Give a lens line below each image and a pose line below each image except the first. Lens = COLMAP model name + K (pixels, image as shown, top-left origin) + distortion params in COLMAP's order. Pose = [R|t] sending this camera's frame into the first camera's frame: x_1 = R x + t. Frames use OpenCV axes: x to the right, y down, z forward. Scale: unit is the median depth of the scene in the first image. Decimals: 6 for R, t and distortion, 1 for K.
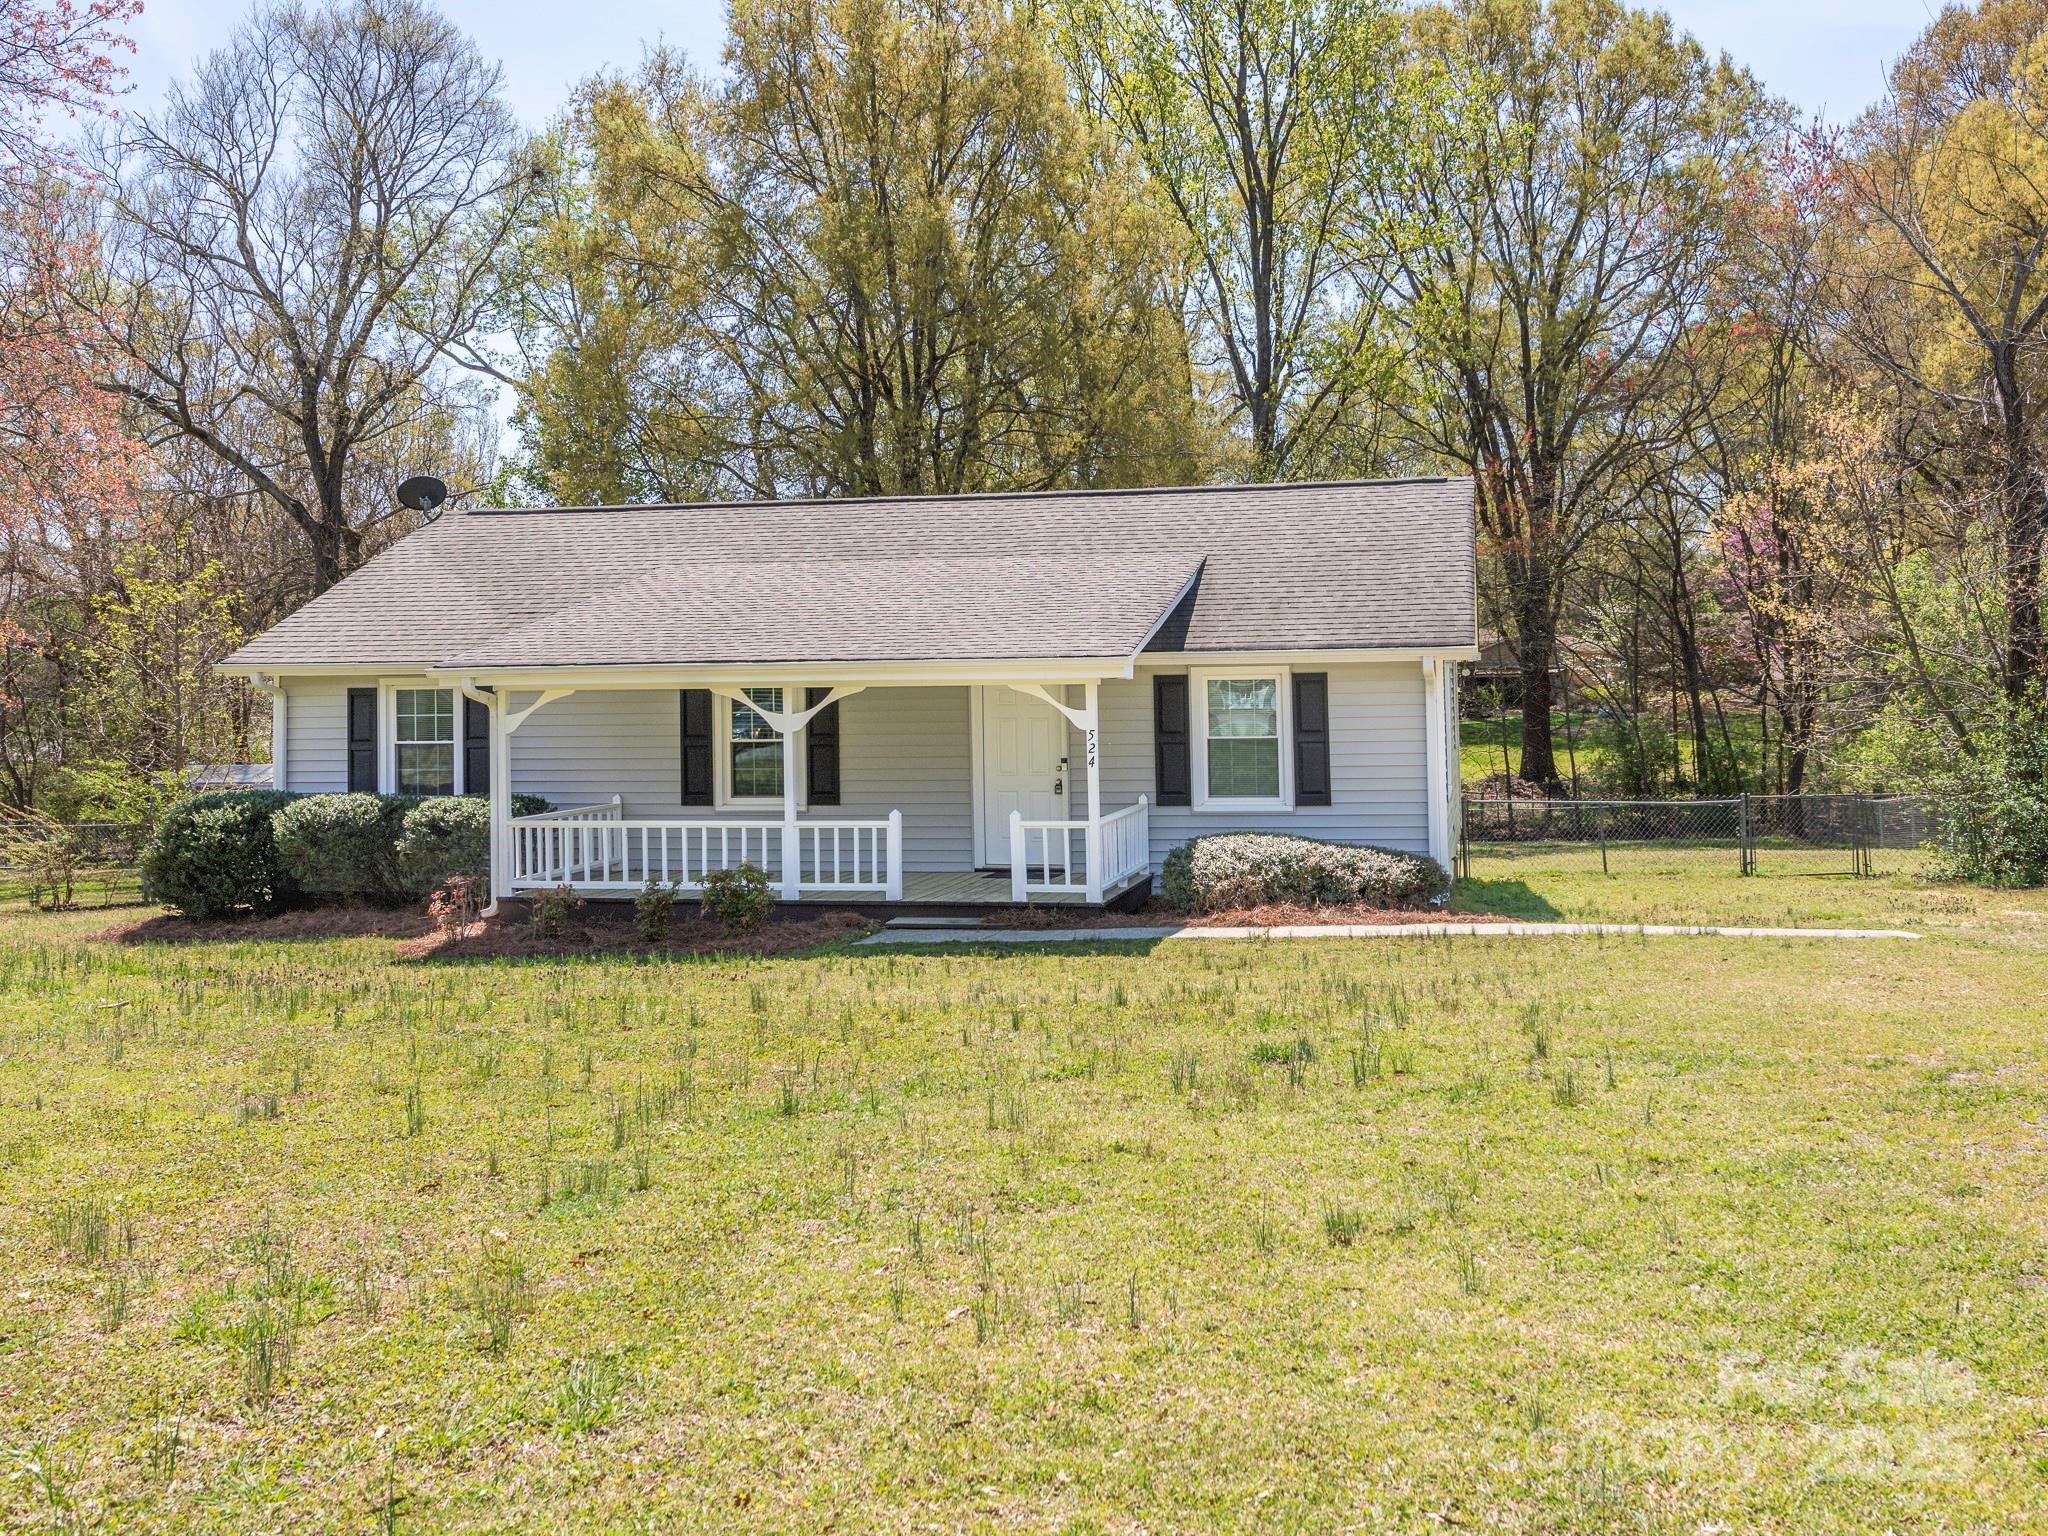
lens RADIAL K [[1593.6, 0, 1013.3], [0, 1593.6, 773.0], [0, 0, 1]] dist [-0.007877, -0.008383]
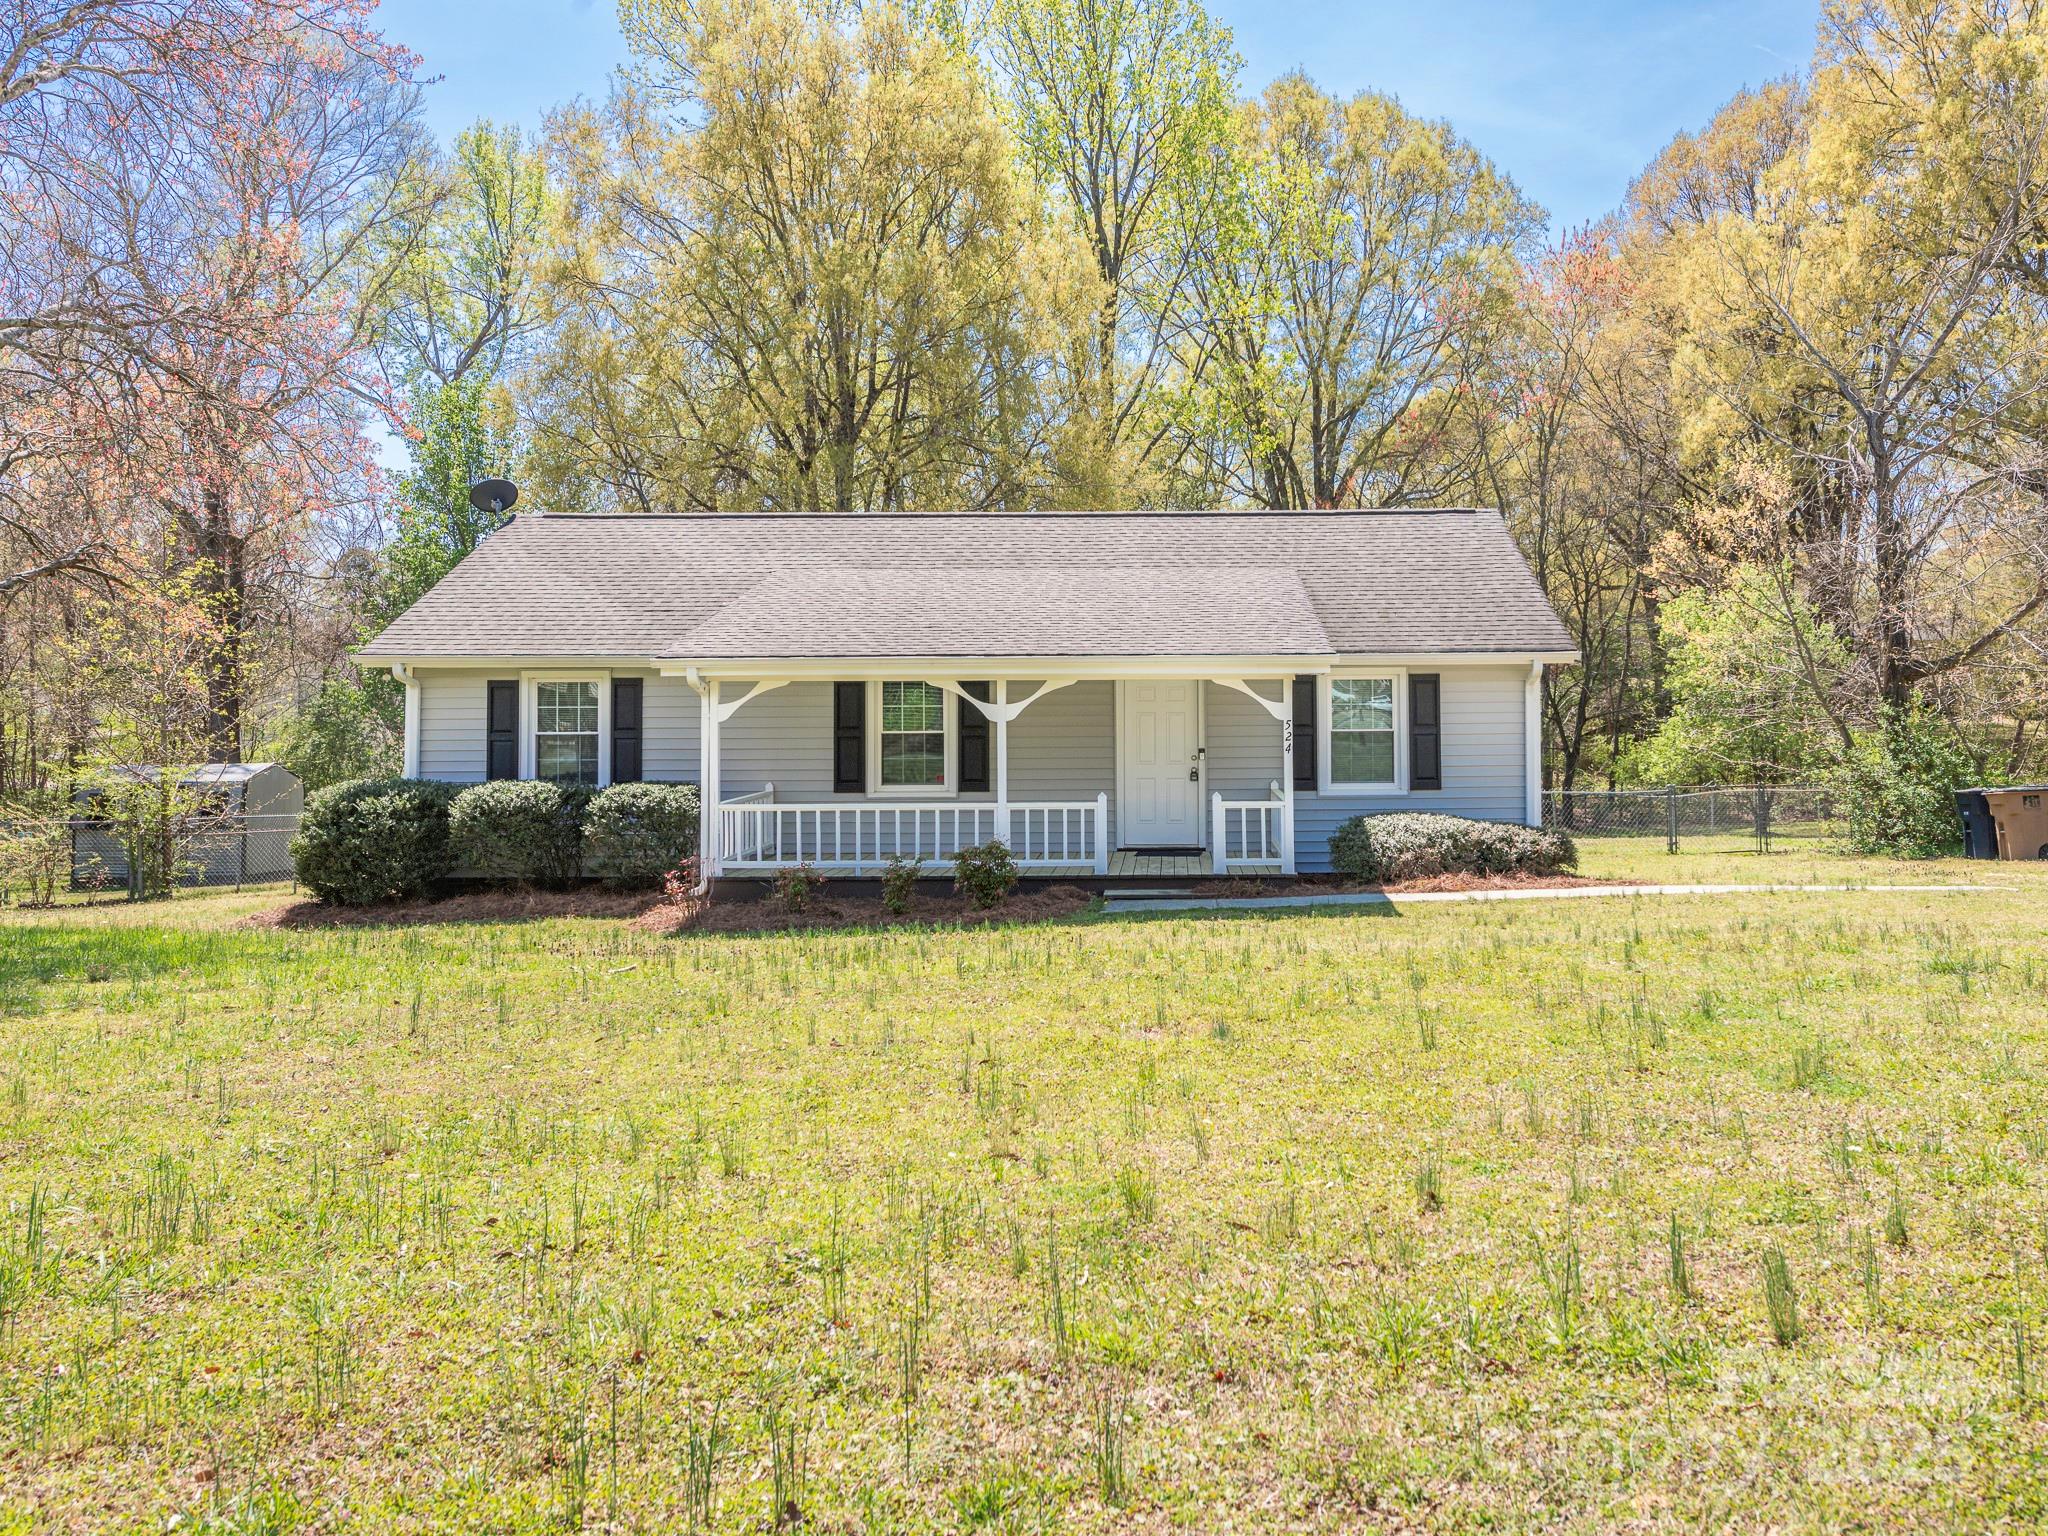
lens RADIAL K [[1450.0, 0, 1013.7], [0, 1450.0, 772.8], [0, 0, 1]] dist [-0.004211, -0.005294]
pose [[0.985633, 0.000479, 0.168900, -0.275940], [0.000506, 0.999983, -0.005790, 0.013936], [-0.168900, 0.005792, 0.985616, 0.023409]]
